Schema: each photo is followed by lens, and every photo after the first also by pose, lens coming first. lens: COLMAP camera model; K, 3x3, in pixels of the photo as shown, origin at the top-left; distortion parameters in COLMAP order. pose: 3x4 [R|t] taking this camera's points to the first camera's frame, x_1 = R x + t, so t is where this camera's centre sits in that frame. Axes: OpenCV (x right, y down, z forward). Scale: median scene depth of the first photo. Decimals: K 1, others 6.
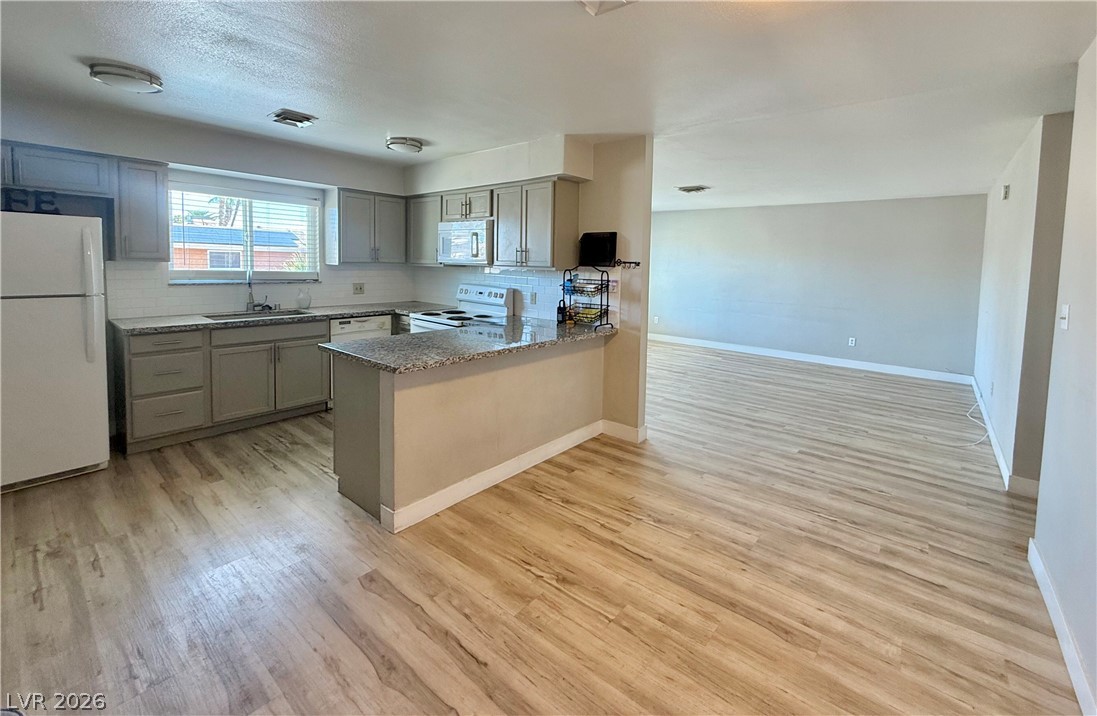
lens RADIAL K [[455.1, 0, 567.1], [0, 455.1, 282.1], [0, 0, 1]] dist [0.000347, 0.000920]
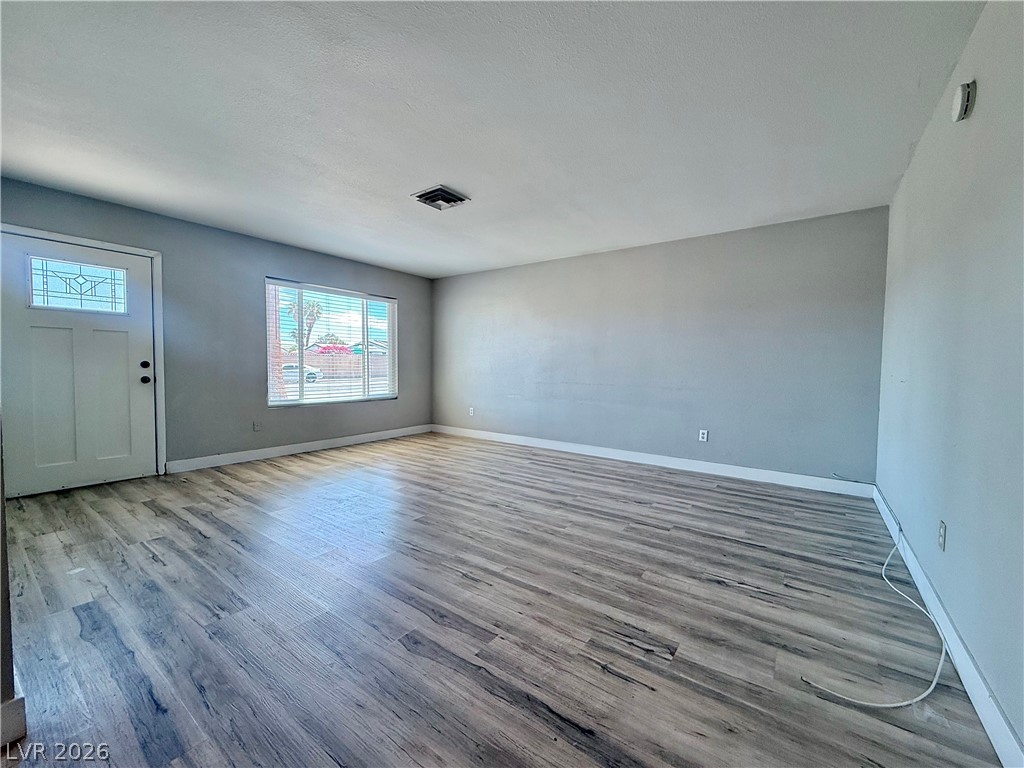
lens RADIAL K [[410.1, 0, 512.0], [0, 410.1, 384.0], [0, 0, 1]] dist [0.000320, -0.000133]
pose [[0.998828, -0.013129, 0.046595, 0.700498], [0.013050, 0.999913, 0.001997, 0.106322], [-0.046618, -0.001387, 0.998912, 0.884728]]
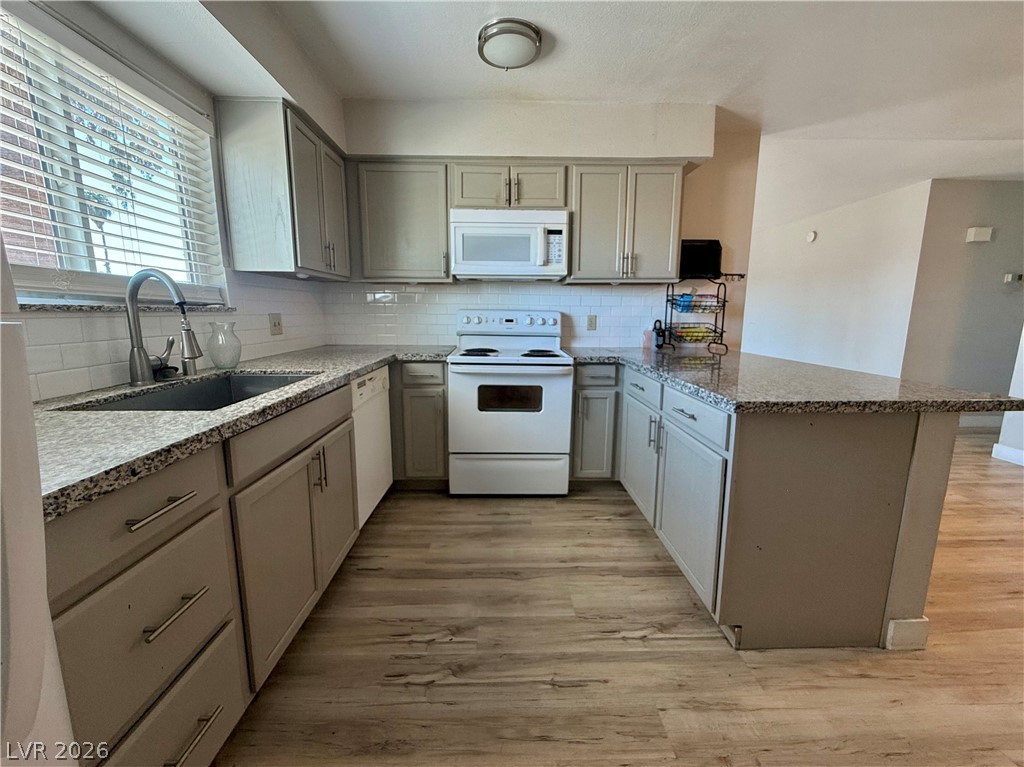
lens RADIAL K [[420.4, 0, 512.0], [0, 420.4, 383.5], [0, 0, 1]] dist [0.001963, -0.000096]
pose [[0.762486, -0.129393, 0.633934, -0.995318], [0.044317, 0.987942, 0.148347, 0.037151], [-0.645485, -0.085018, 0.759026, 0.796395]]
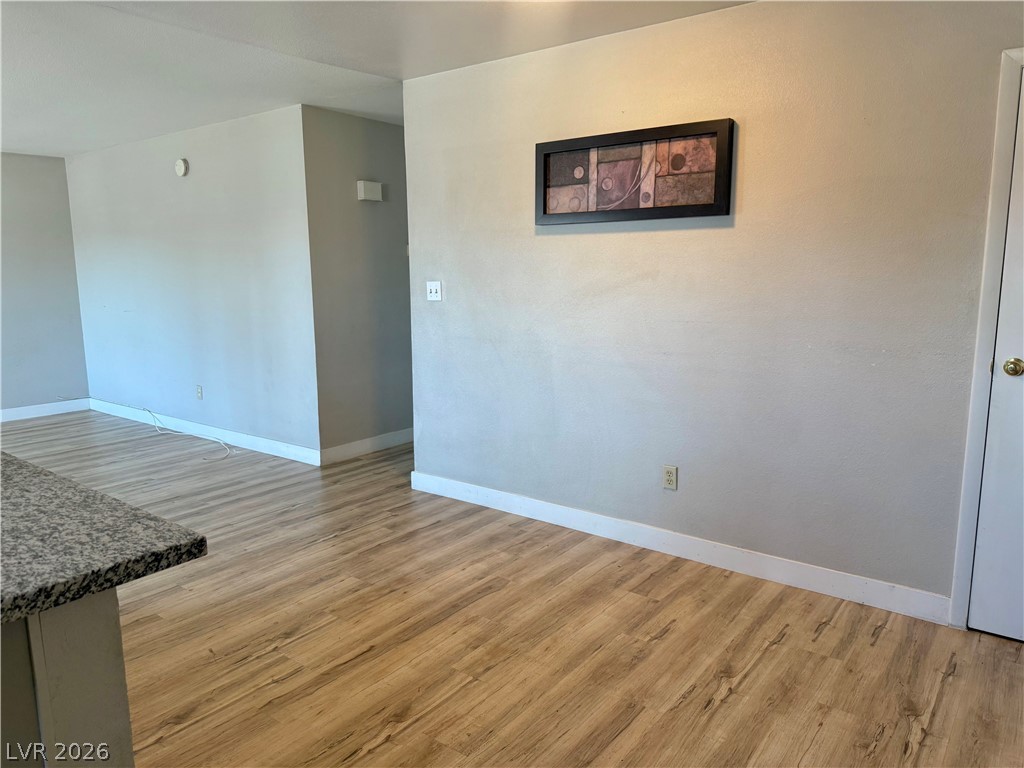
lens RADIAL K [[726.0, 0, 512.0], [0, 726.0, 384.0], [0, 0, 1]] dist [0.066216, -0.115209]
pose [[-0.022120, -0.182659, 0.982927, -0.724656], [0.053866, 0.981522, 0.183610, -0.020045], [-0.998303, 0.057008, -0.011873, 0.590417]]
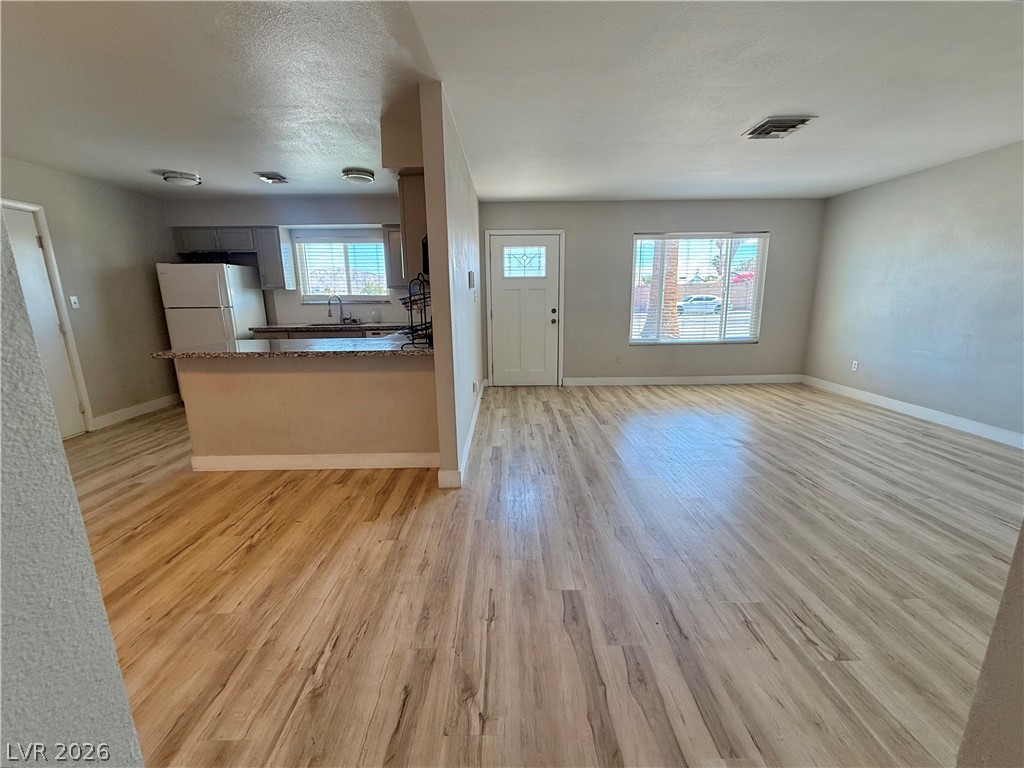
lens RADIAL K [[420.4, 0, 512.0], [0, 420.4, 384.0], [0, 0, 1]] dist [0.001963, -0.000096]
pose [[0.636321, 0.130926, -0.760233, 1.030078], [-0.007259, 0.986465, 0.163812, 0.047490], [0.771391, -0.098718, 0.628658, 0.809060]]
